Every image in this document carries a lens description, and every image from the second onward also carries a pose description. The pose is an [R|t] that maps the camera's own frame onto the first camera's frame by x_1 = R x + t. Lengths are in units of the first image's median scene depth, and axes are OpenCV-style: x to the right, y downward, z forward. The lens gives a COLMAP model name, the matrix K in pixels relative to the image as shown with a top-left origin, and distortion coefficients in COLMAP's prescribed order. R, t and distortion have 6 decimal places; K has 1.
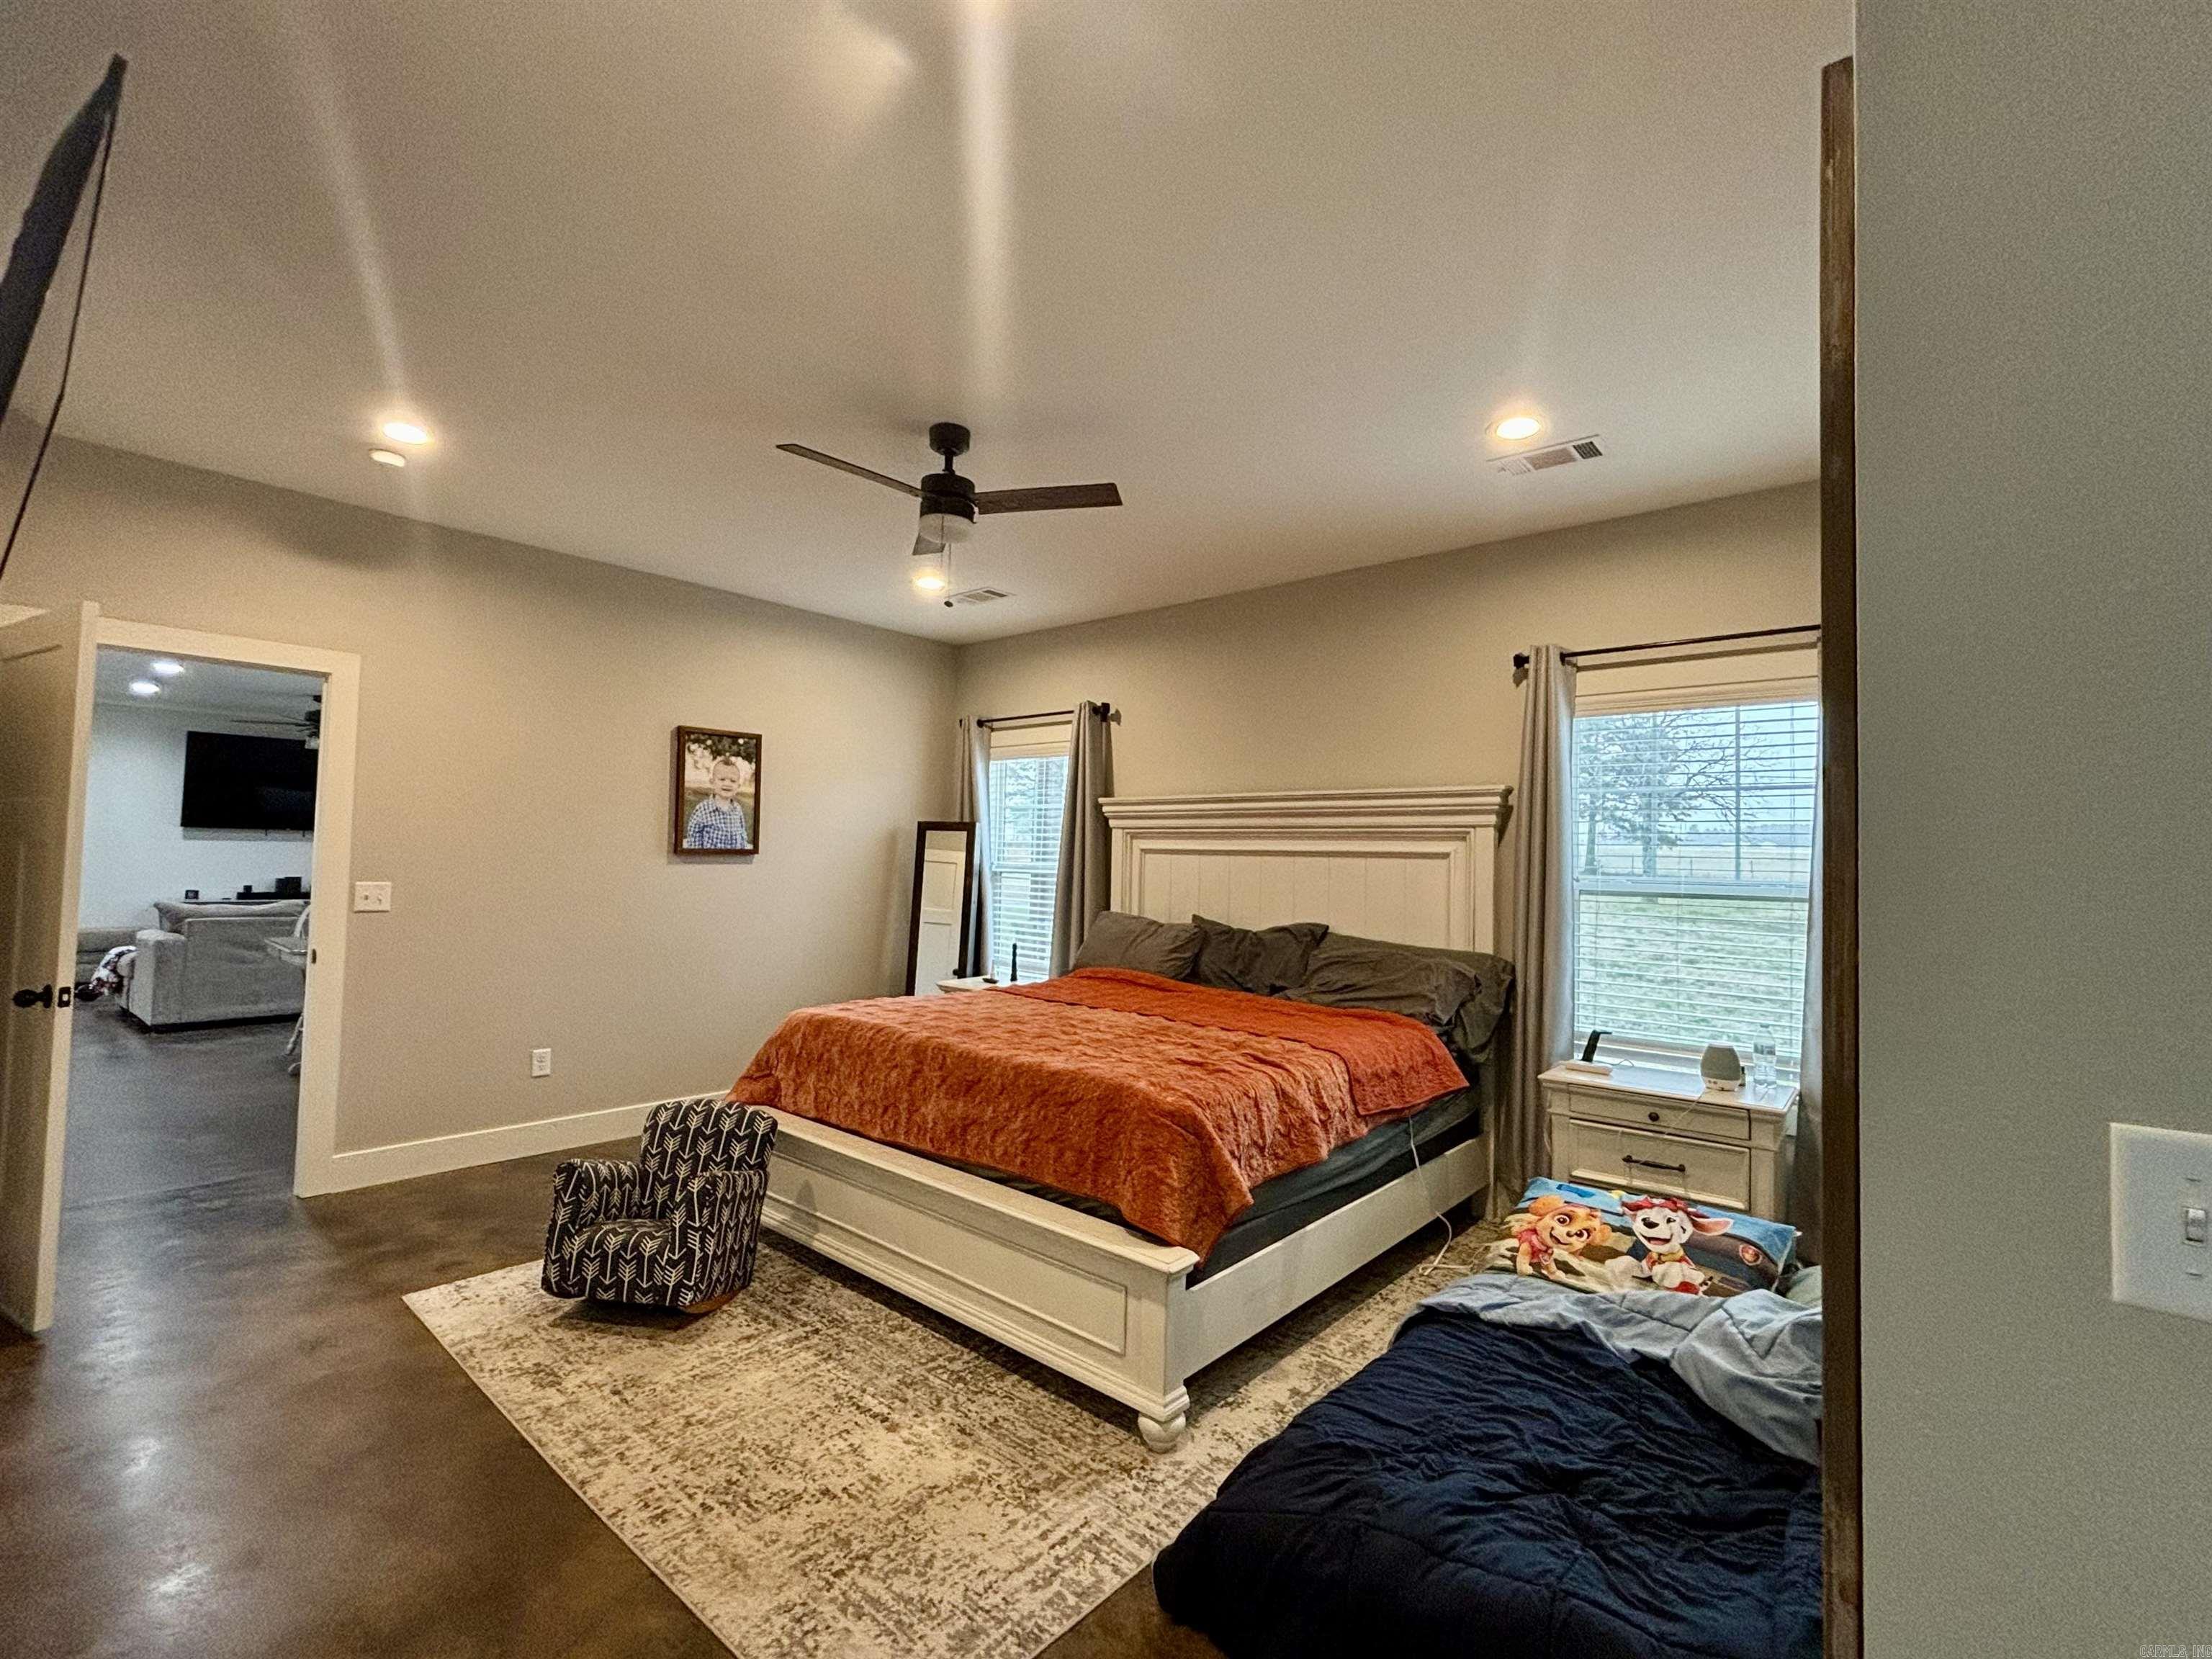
lens RADIAL K [[990.1, 0, 1106.0], [0, 990.1, 829.5], [0, 0, 1]] dist [0.012276, -0.006242]
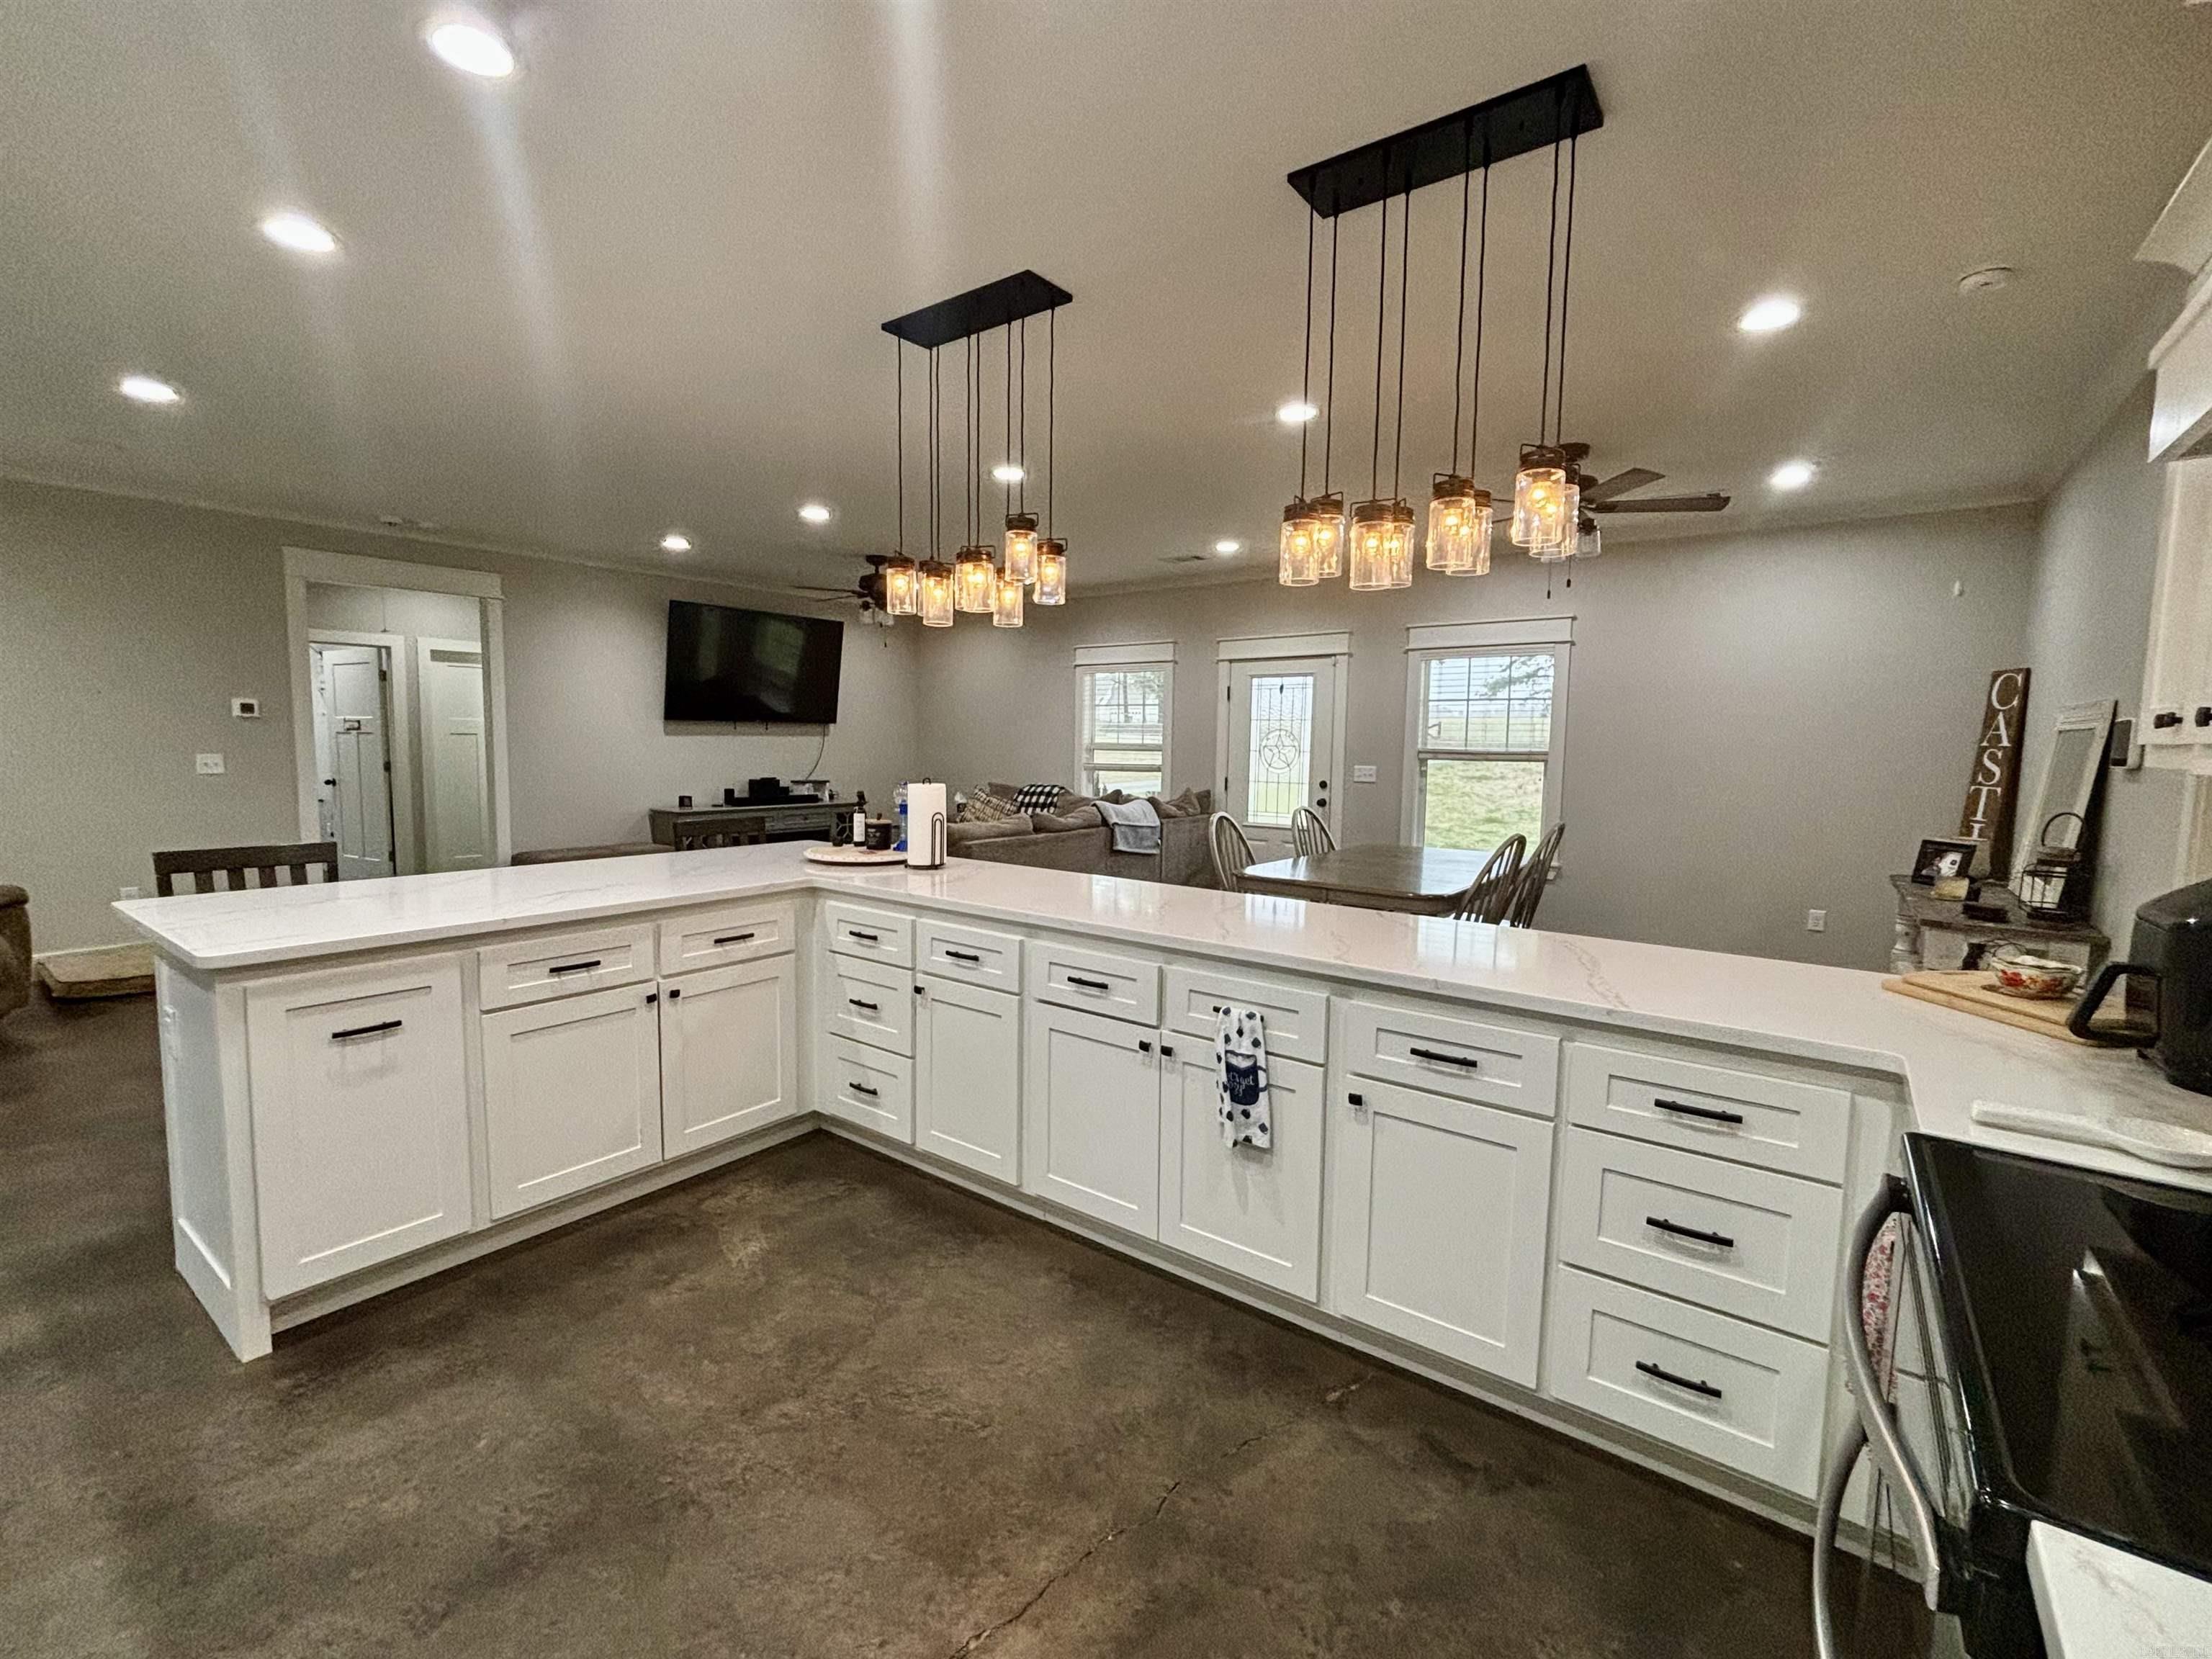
lens RADIAL K [[962.8, 0, 1111.1], [0, 962.8, 826.7], [0, 0, 1]] dist [0.002186, -0.000014]
pose [[0.997021, -0.018511, 0.074875, -1.680165], [0.008794, 0.991725, 0.128082, -0.036965], [-0.076626, -0.127042, 0.988933, 0.473884]]
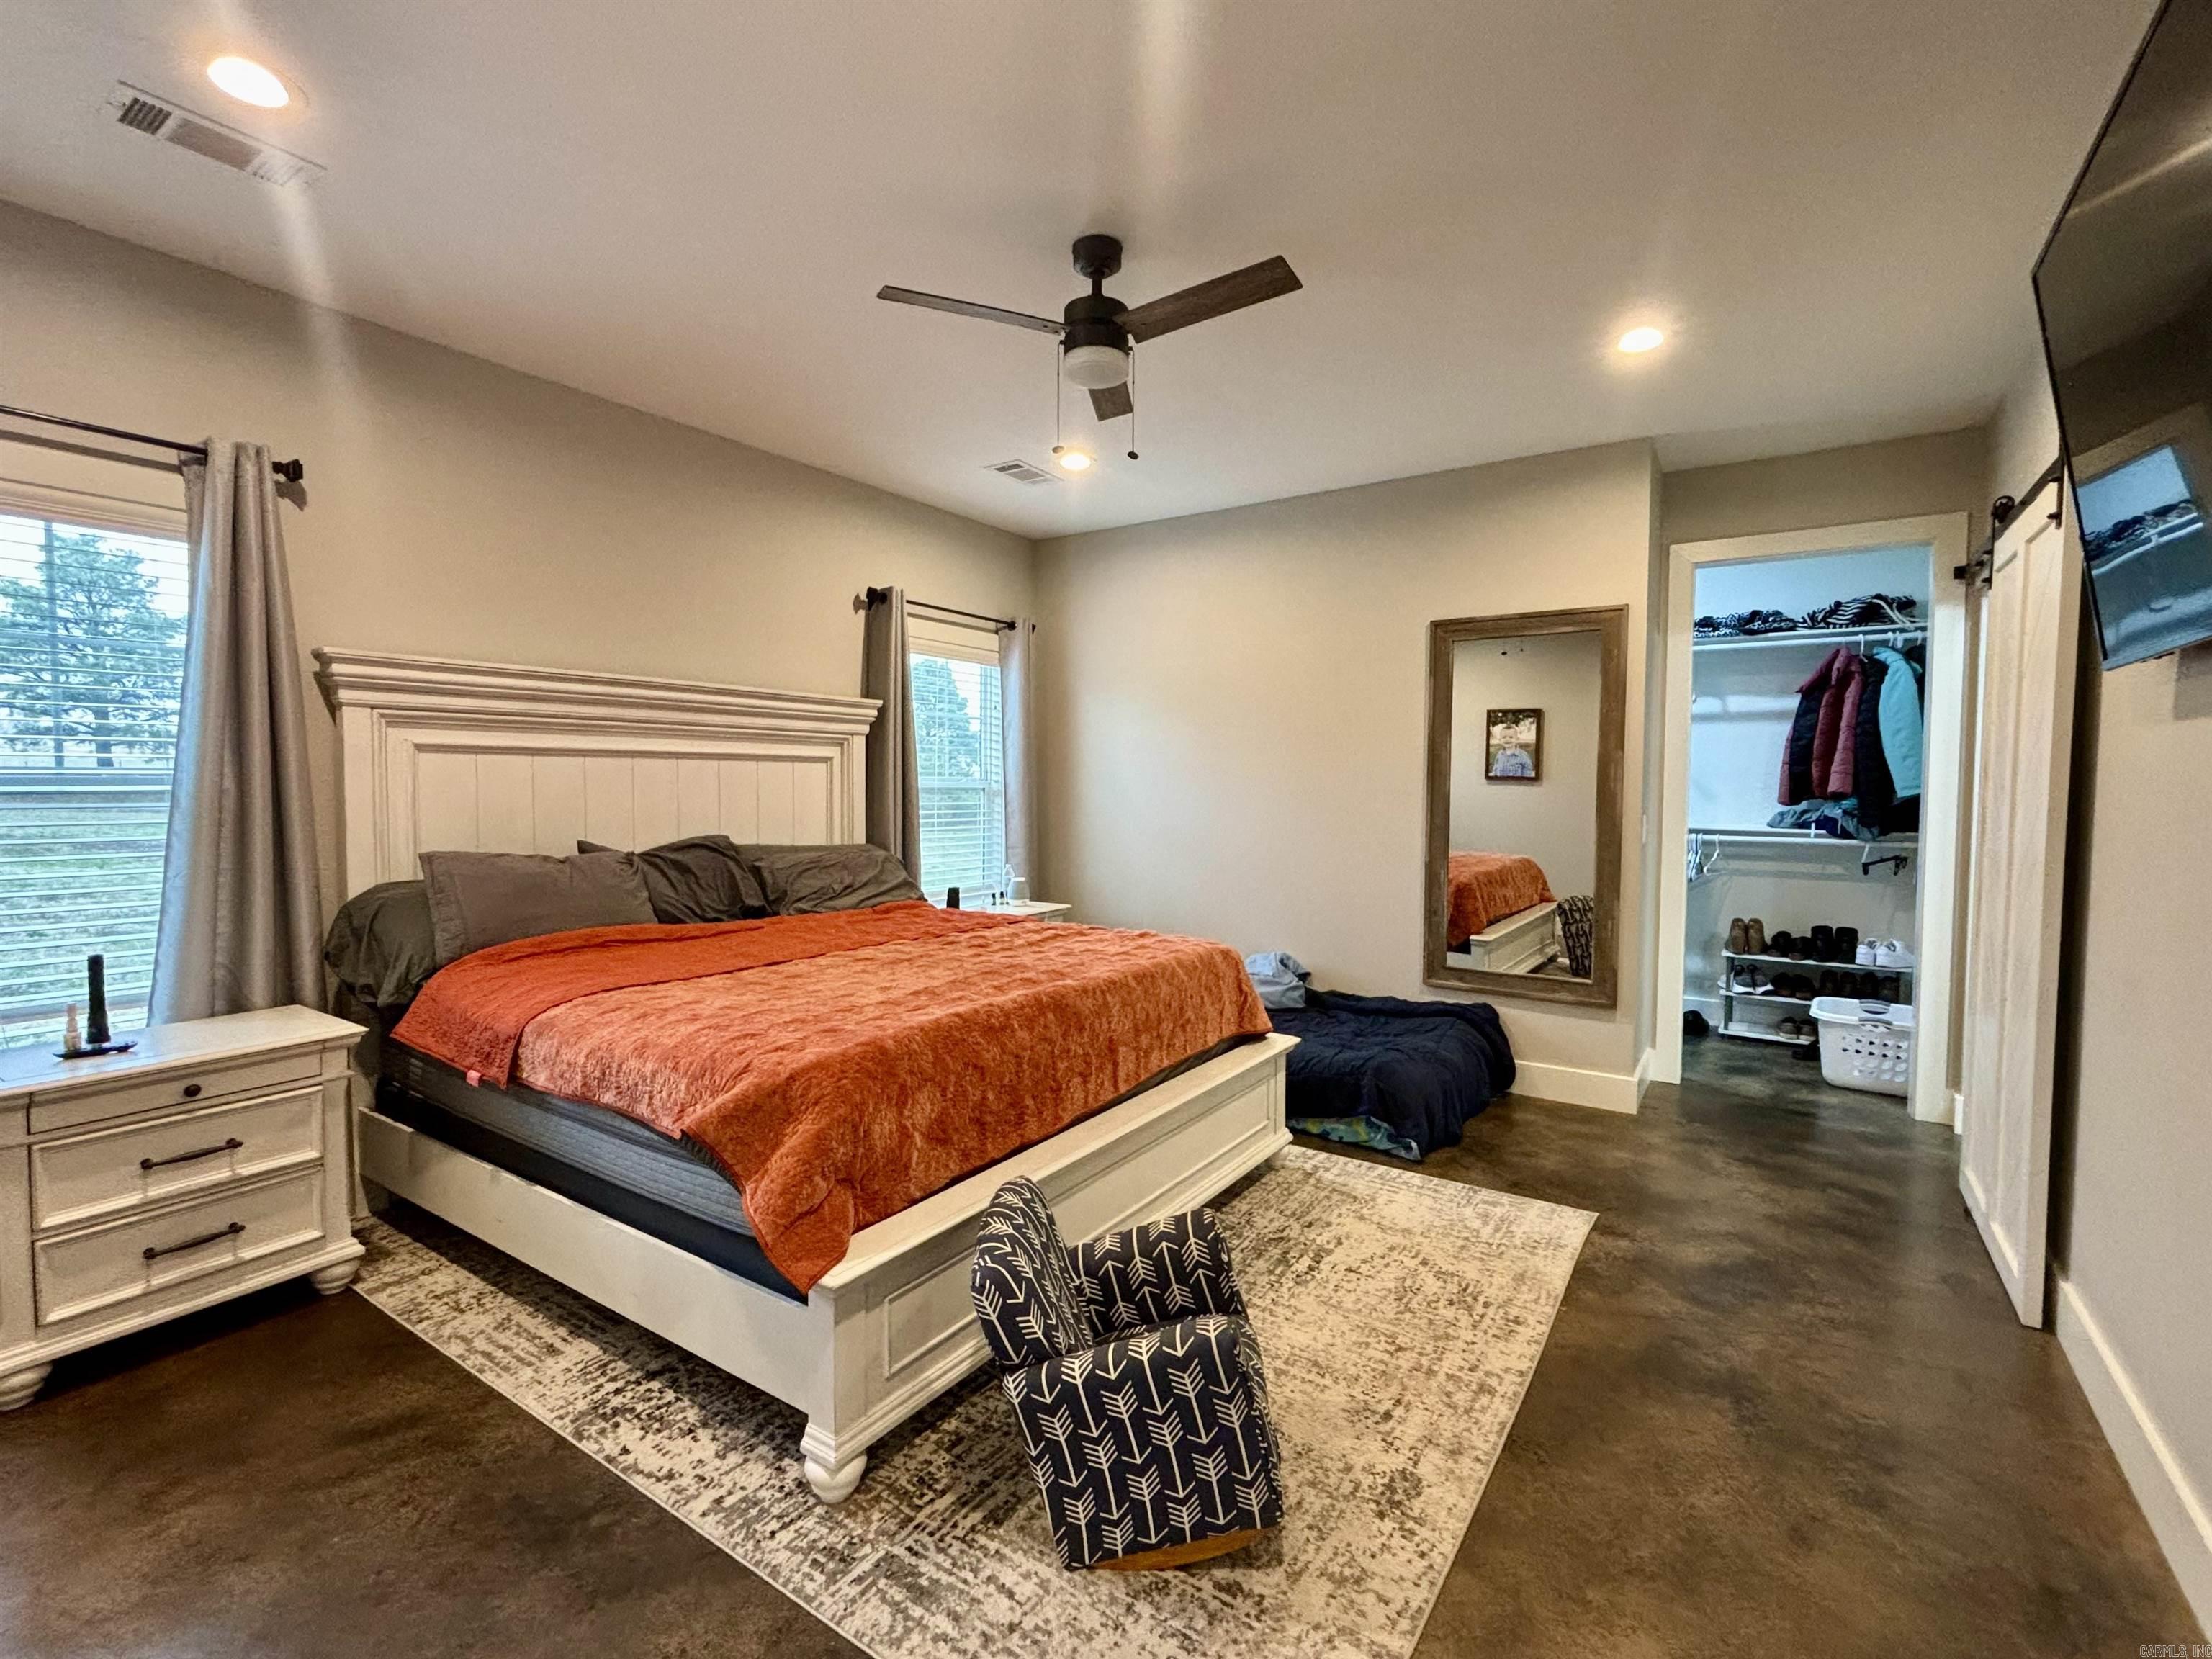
lens RADIAL K [[990.1, 0, 1106.0], [0, 990.1, 829.5], [0, 0, 1]] dist [0.012276, -0.006242]
pose [[-0.120935, -0.072836, 0.989985, -0.860650], [-0.043614, 0.996731, 0.068004, 0.017193], [-0.991702, -0.034953, -0.123717, 0.927779]]
